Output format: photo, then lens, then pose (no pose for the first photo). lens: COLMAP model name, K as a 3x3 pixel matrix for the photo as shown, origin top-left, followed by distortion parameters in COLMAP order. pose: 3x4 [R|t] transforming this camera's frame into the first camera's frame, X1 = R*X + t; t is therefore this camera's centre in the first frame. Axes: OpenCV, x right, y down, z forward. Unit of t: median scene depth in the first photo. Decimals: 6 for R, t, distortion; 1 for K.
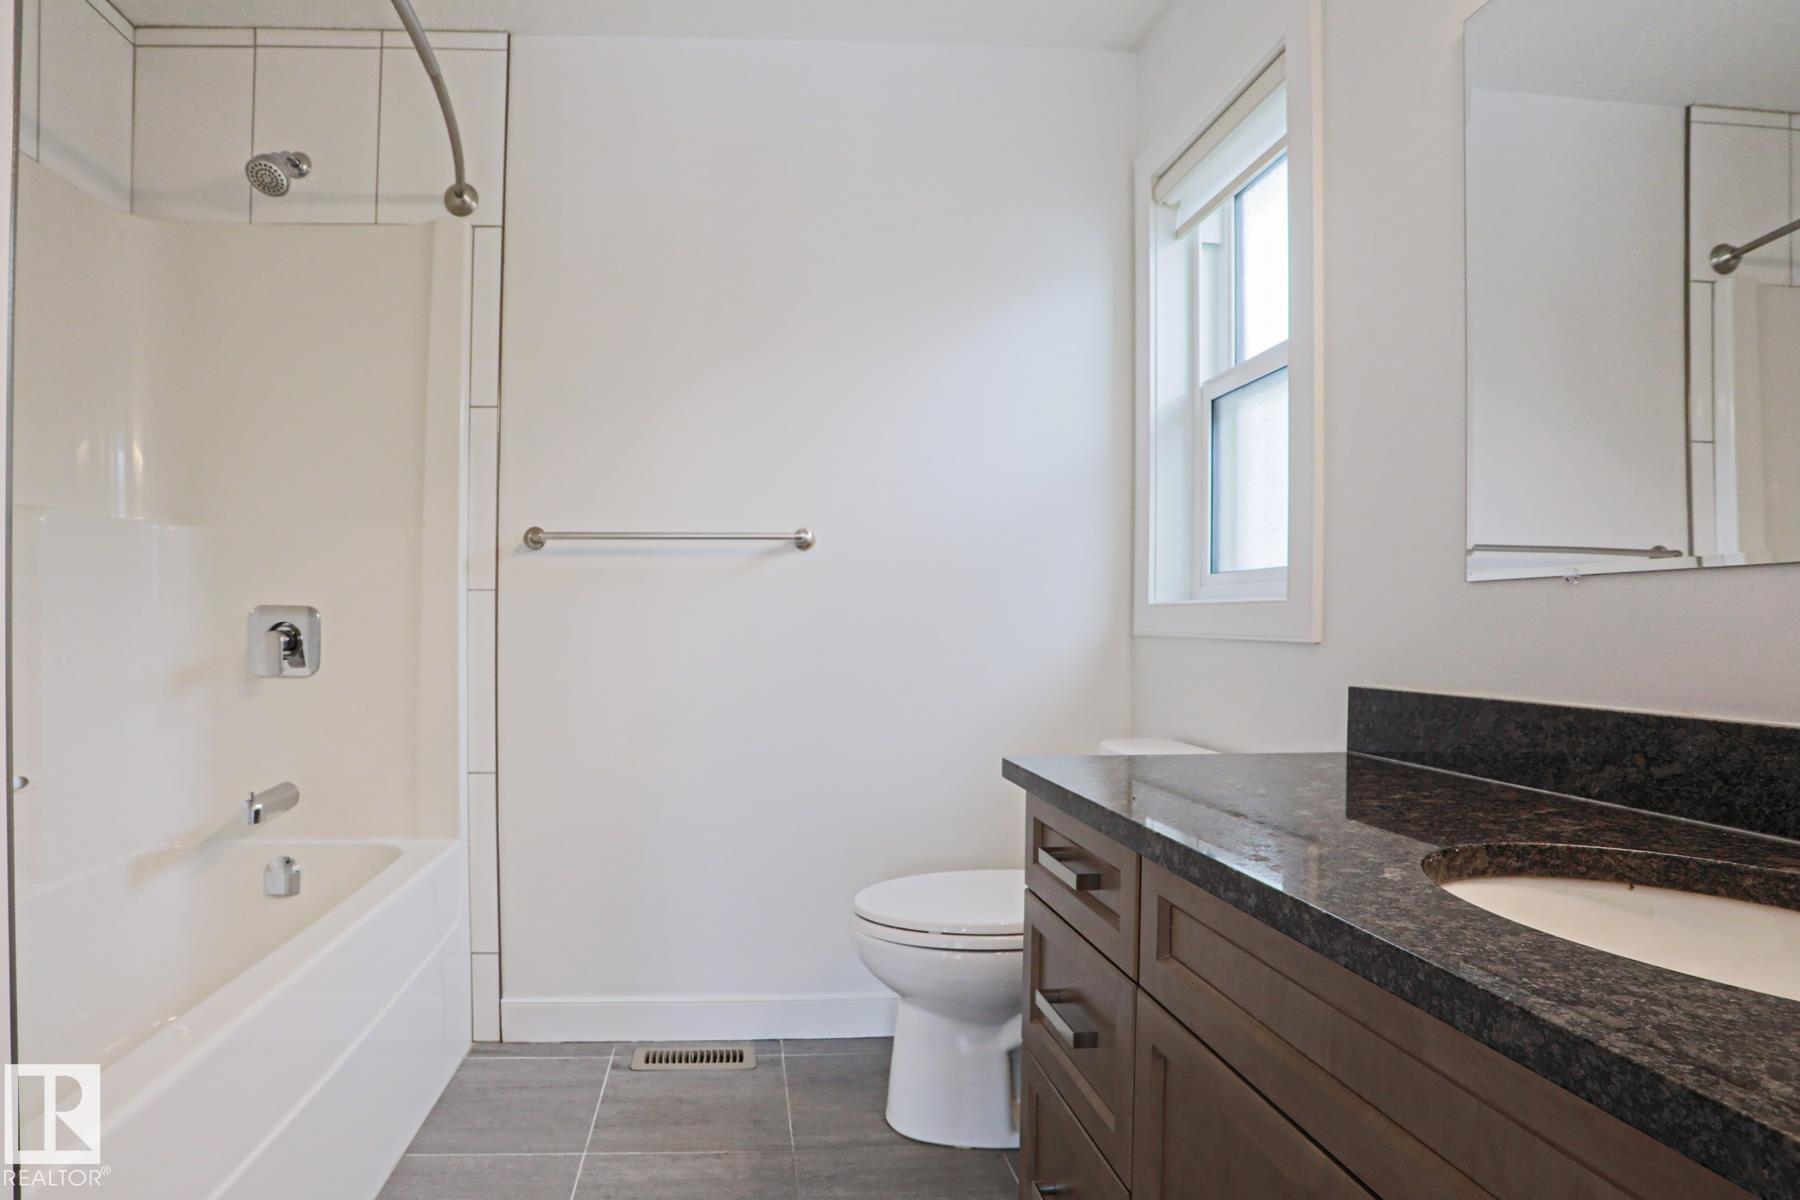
lens RADIAL K [[919.4, 0, 781.8], [0, 919.4, 634.4], [0, 0, 1]] dist [-0.075914, 0.022389]
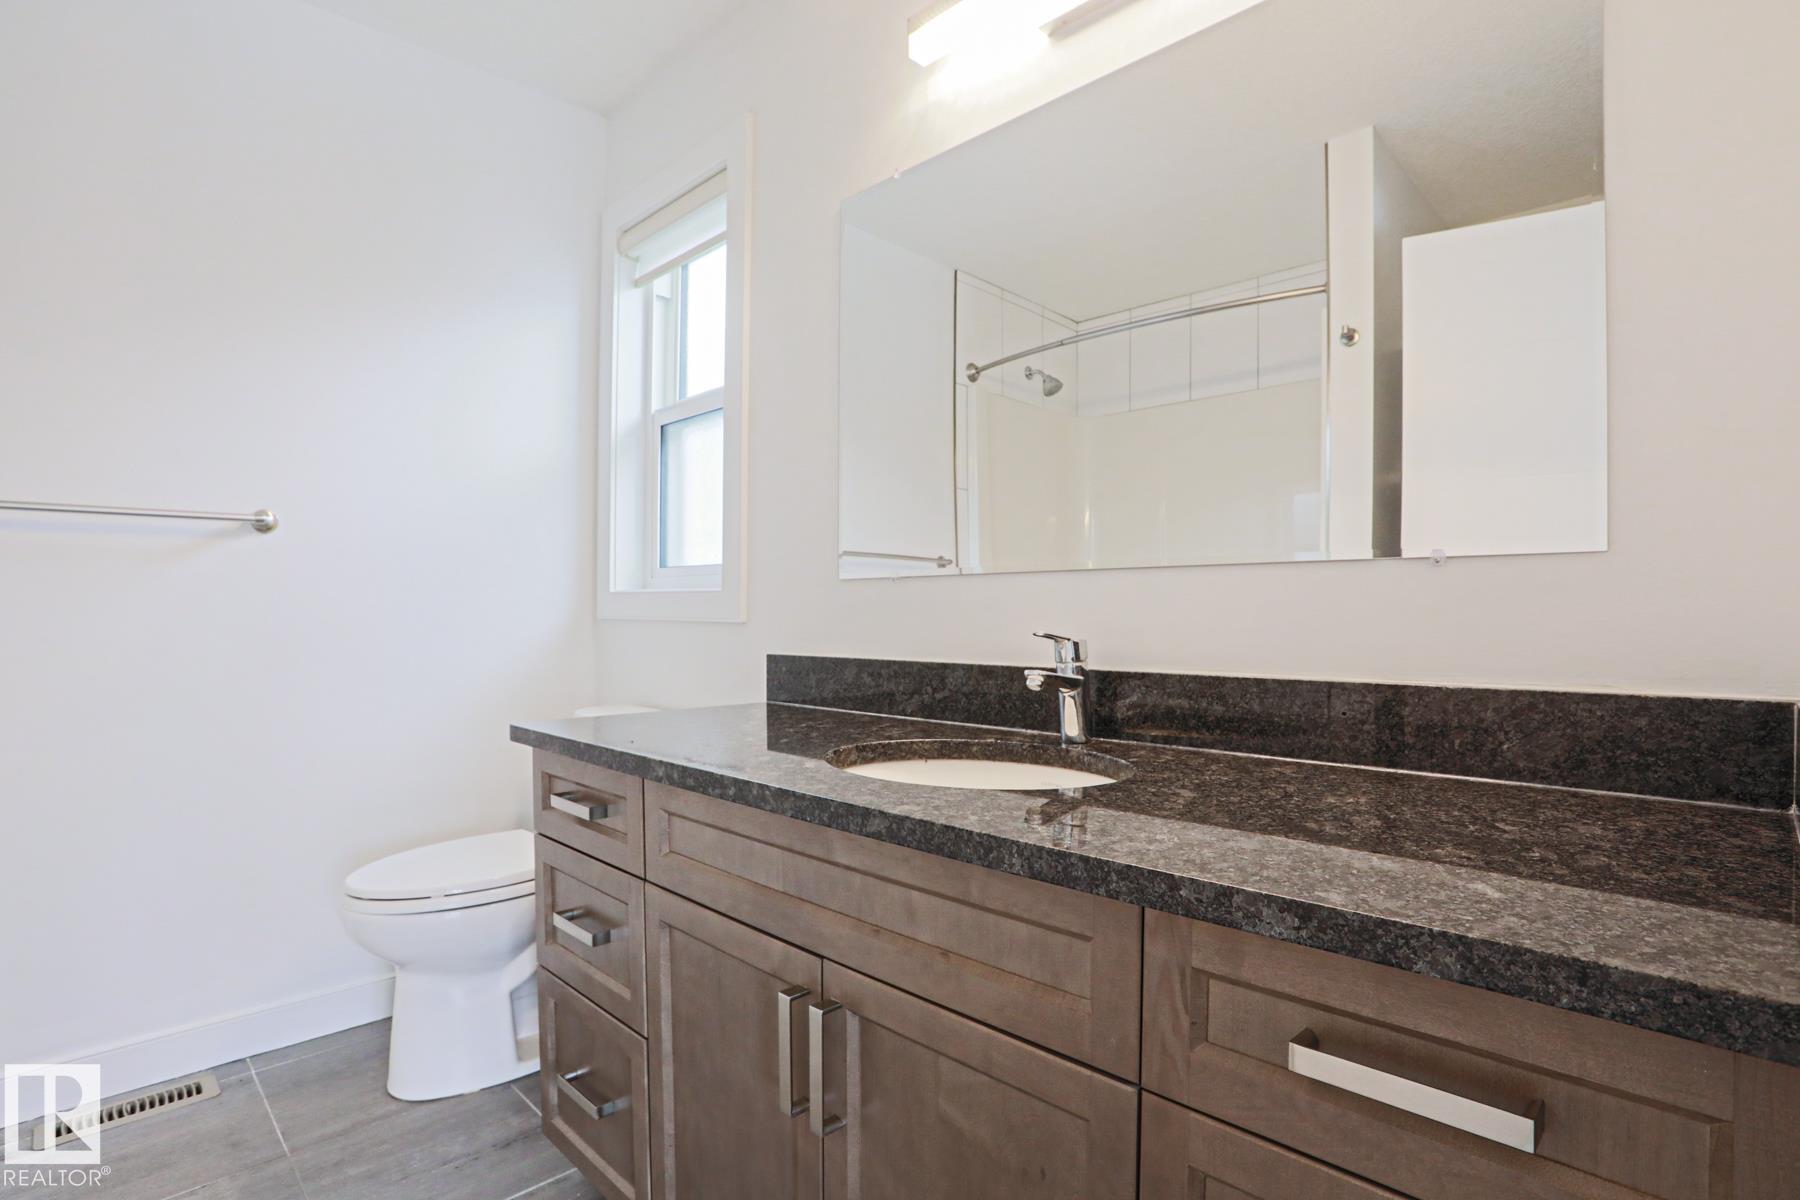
lens RADIAL K [[893.5, 0, 884.9], [0, 893.5, 606.3], [0, 0, 1]] dist [-0.073868, 0.033232]
pose [[0.750995, -0.001286, 0.660307, -0.150284], [0.011285, 0.999877, -0.010887, 0.001958], [-0.660212, 0.015627, 0.750917, -0.166986]]
